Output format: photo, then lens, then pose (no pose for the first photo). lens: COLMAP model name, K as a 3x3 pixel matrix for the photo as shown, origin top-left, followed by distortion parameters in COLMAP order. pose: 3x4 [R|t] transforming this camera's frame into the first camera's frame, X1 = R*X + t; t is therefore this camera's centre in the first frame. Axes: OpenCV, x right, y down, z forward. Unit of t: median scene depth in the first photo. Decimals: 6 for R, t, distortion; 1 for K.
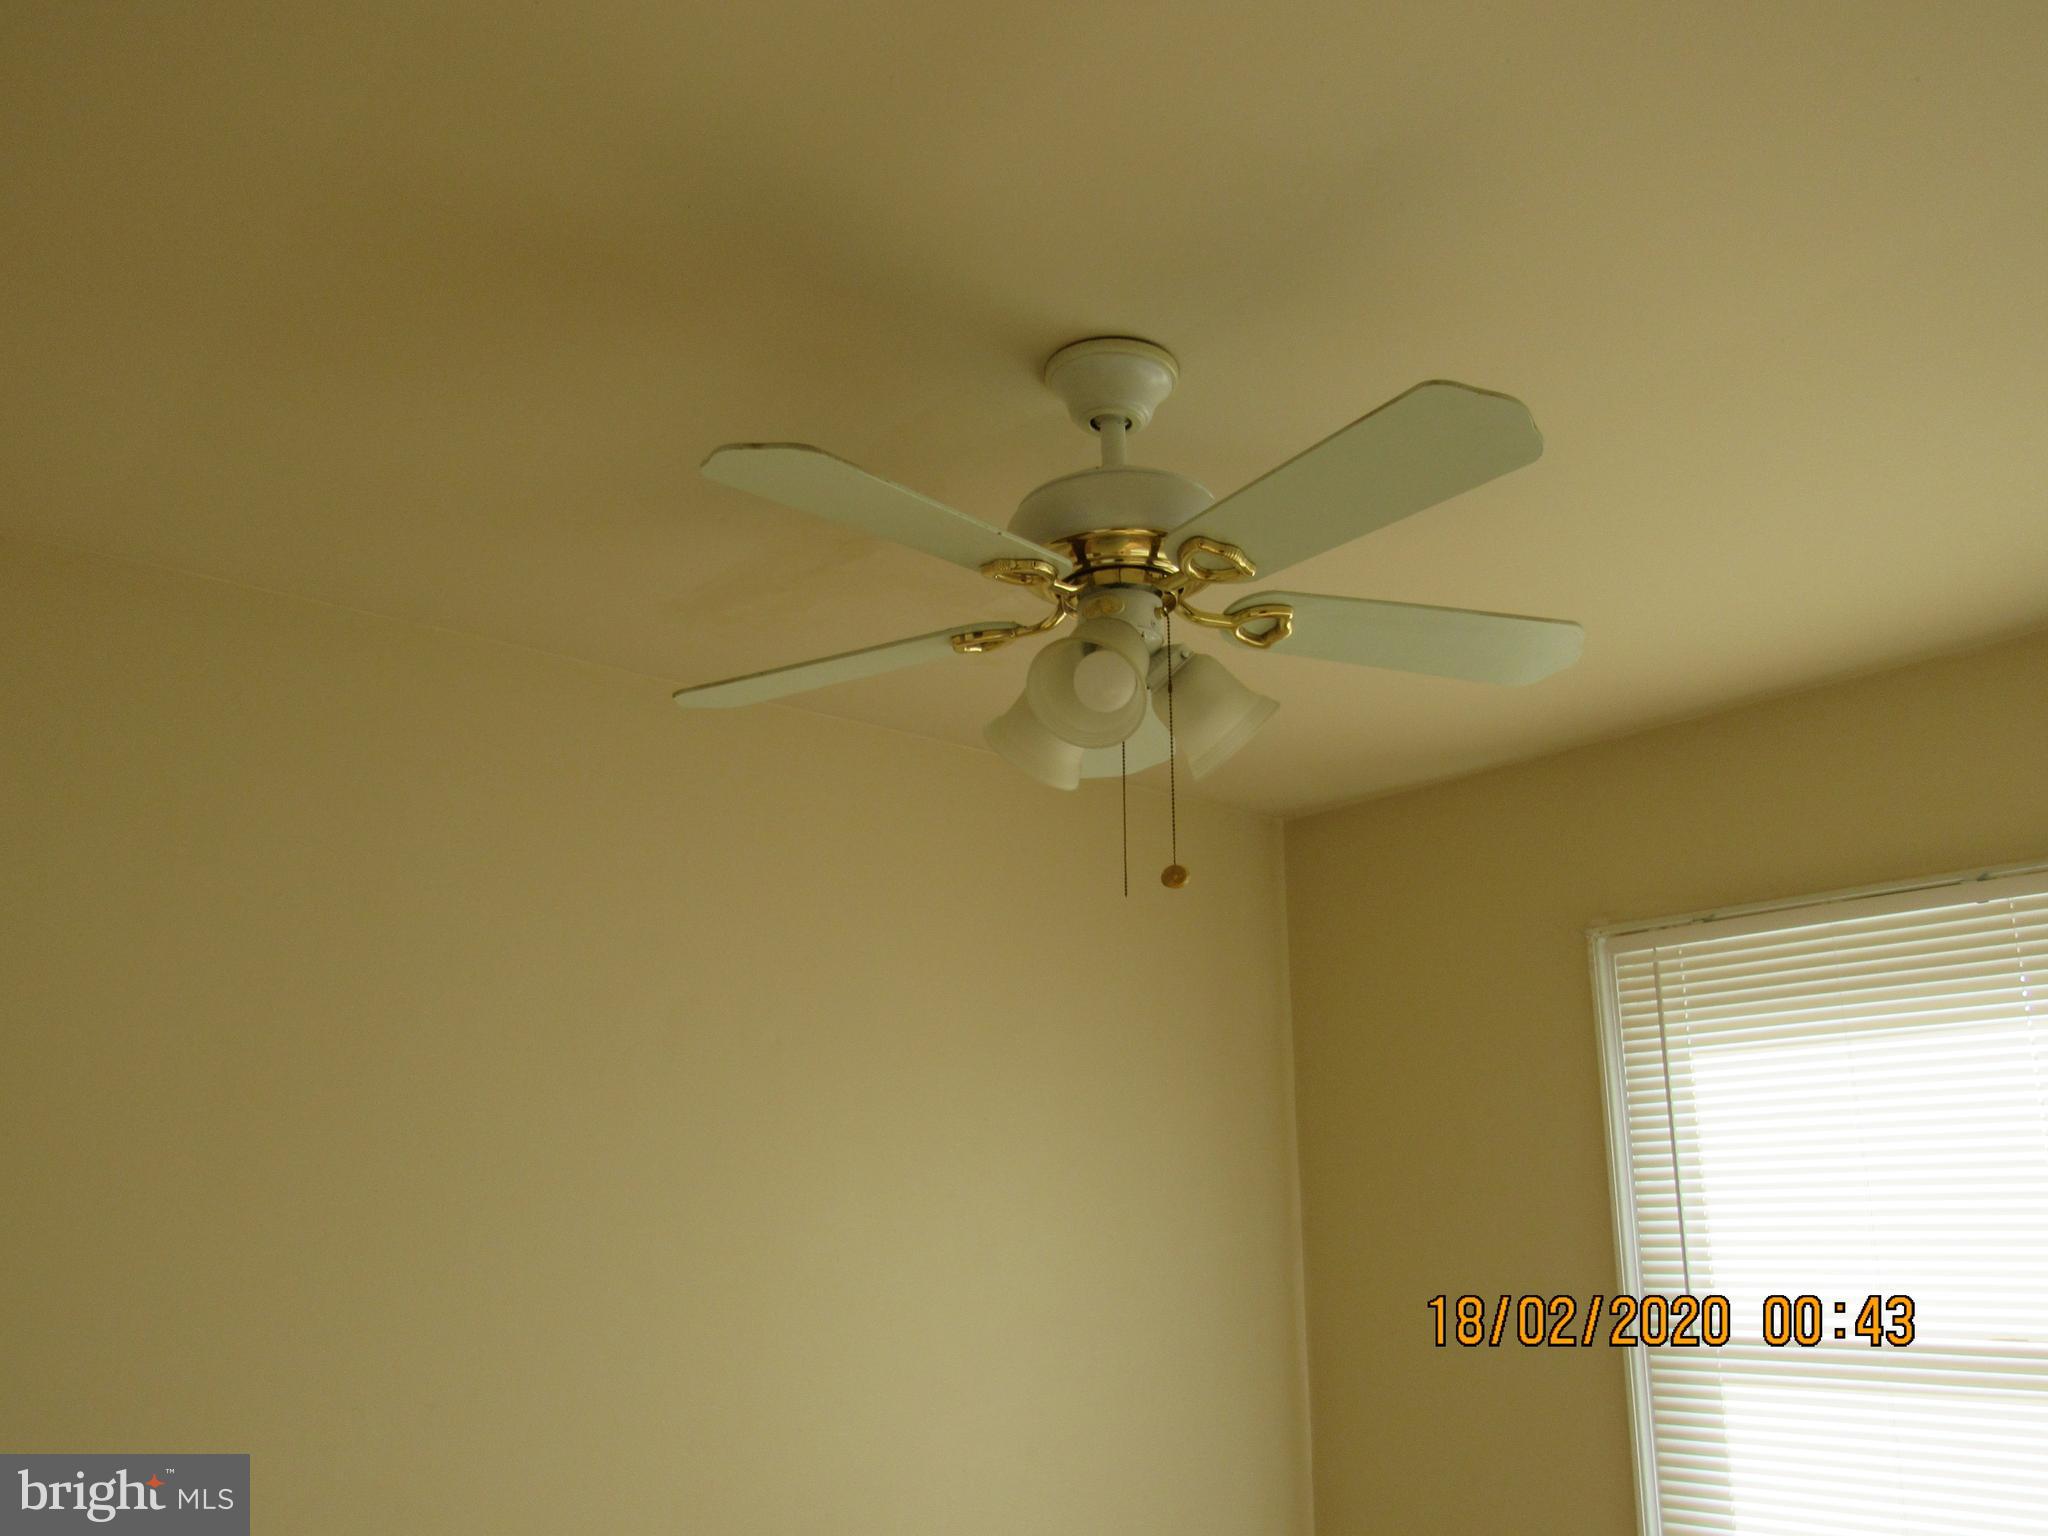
lens RADIAL K [[1659.7, 0, 1050.7], [0, 1659.7, 760.2], [0, 0, 1]] dist [-0.029475, 0.004774]
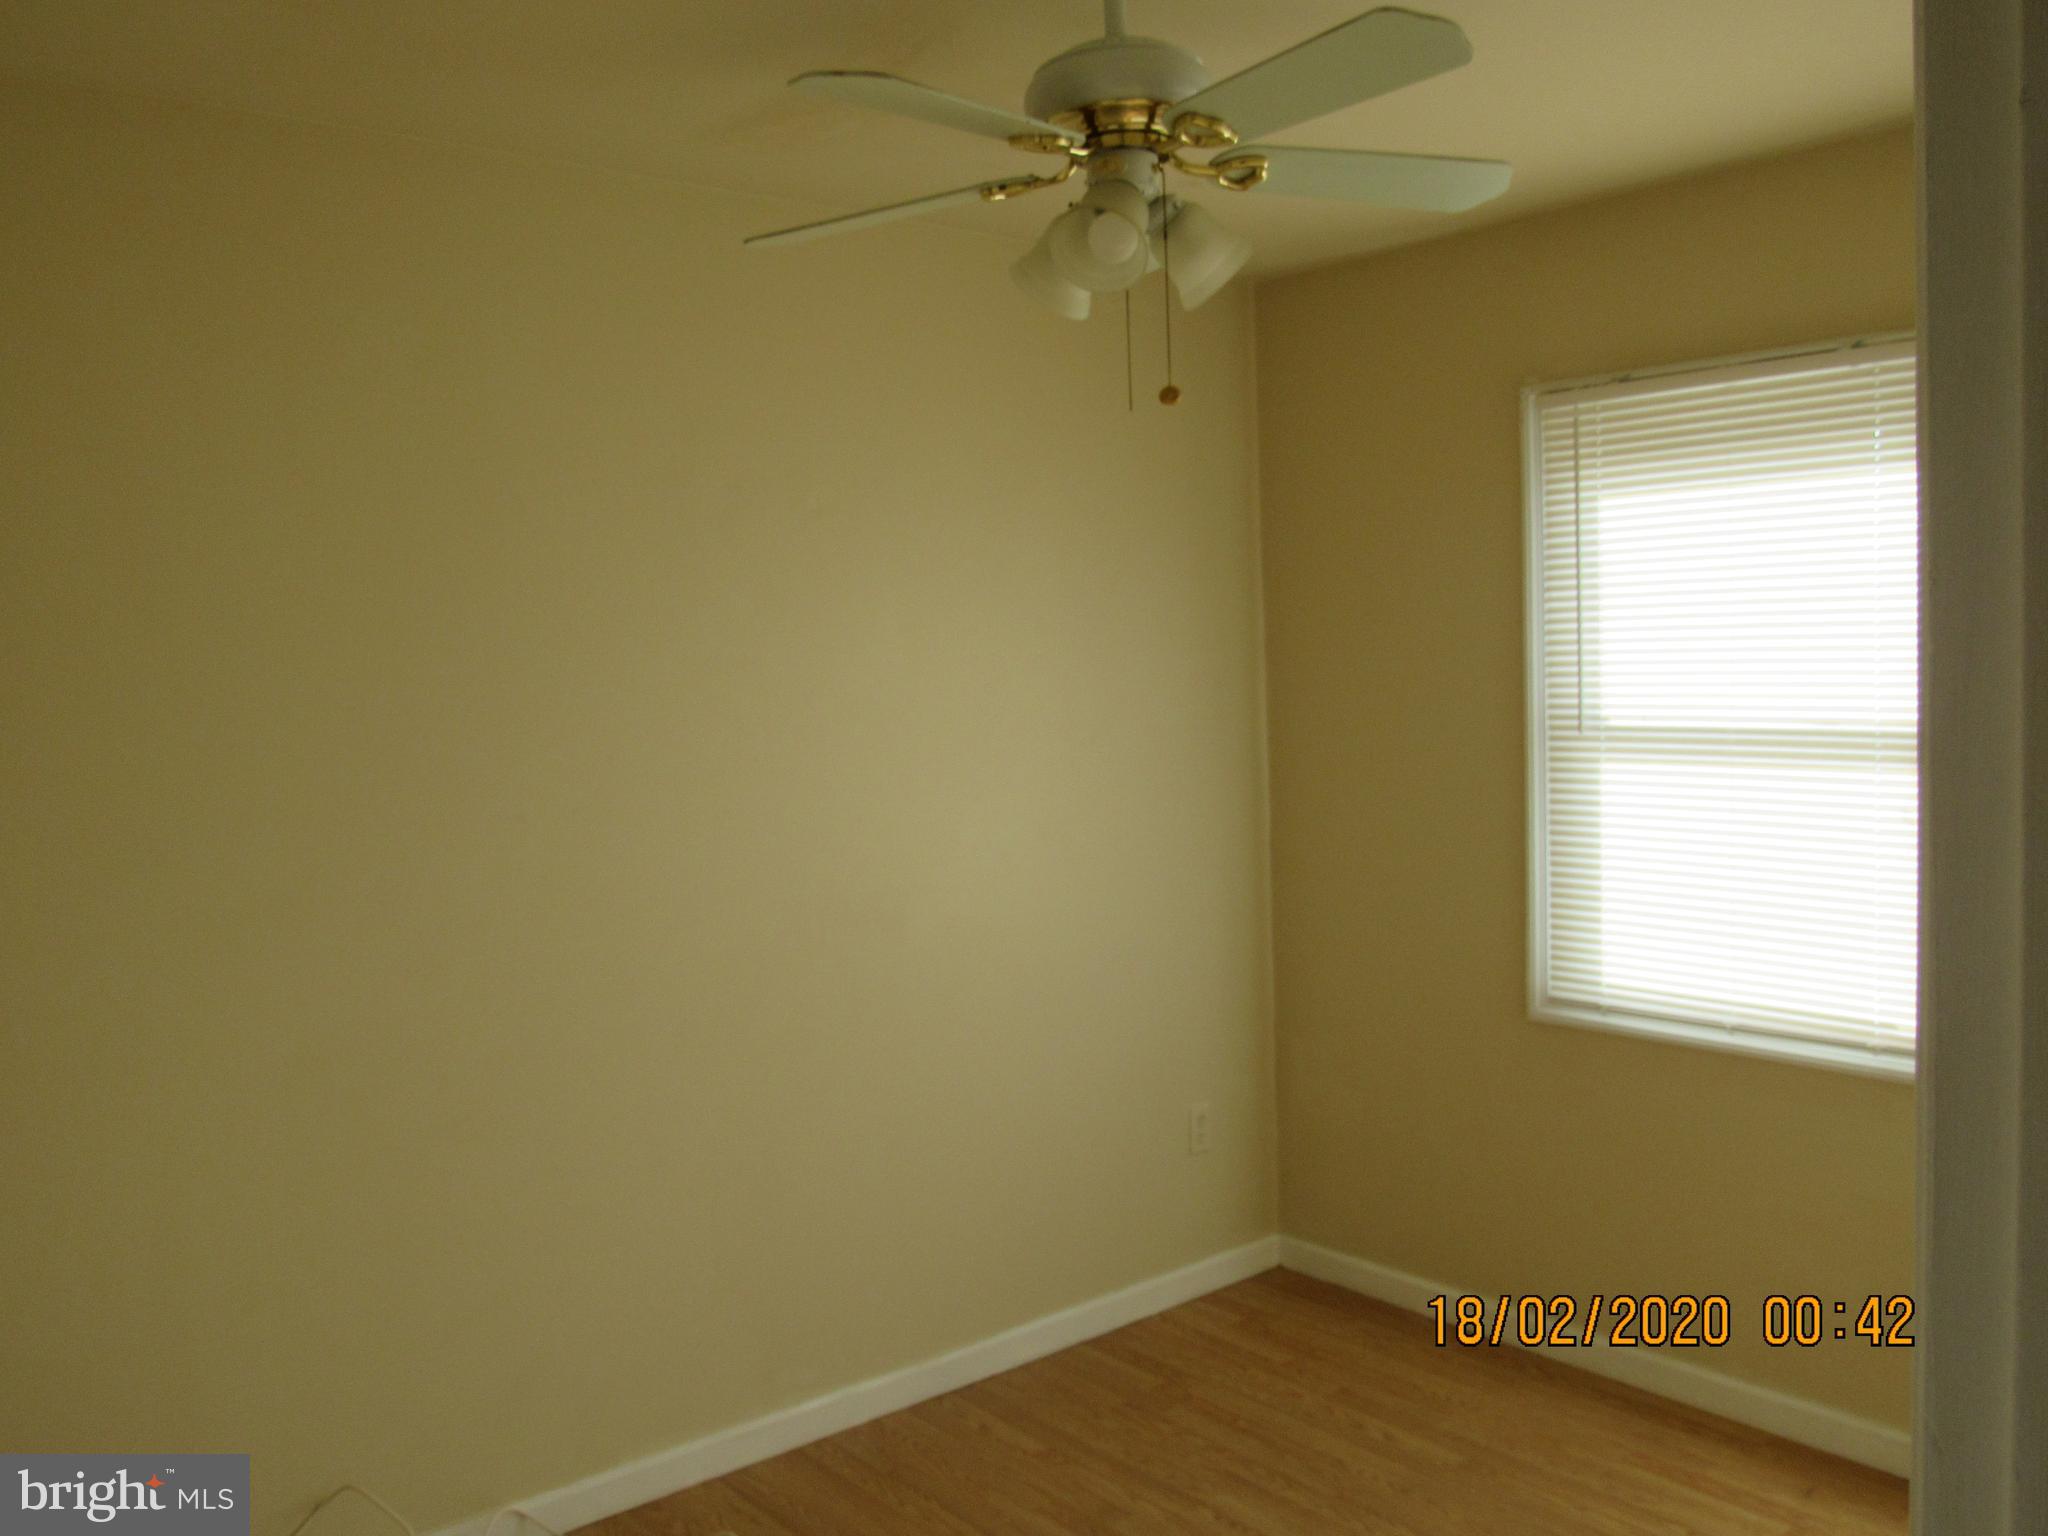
lens RADIAL K [[1659.7, 0, 1050.7], [0, 1659.7, 760.2], [0, 0, 1]] dist [-0.029475, 0.004774]
pose [[0.999395, -0.031431, 0.014890, -0.040479], [0.024434, 0.939192, 0.342521, -0.095605], [-0.024751, -0.341950, 0.939392, -0.258932]]
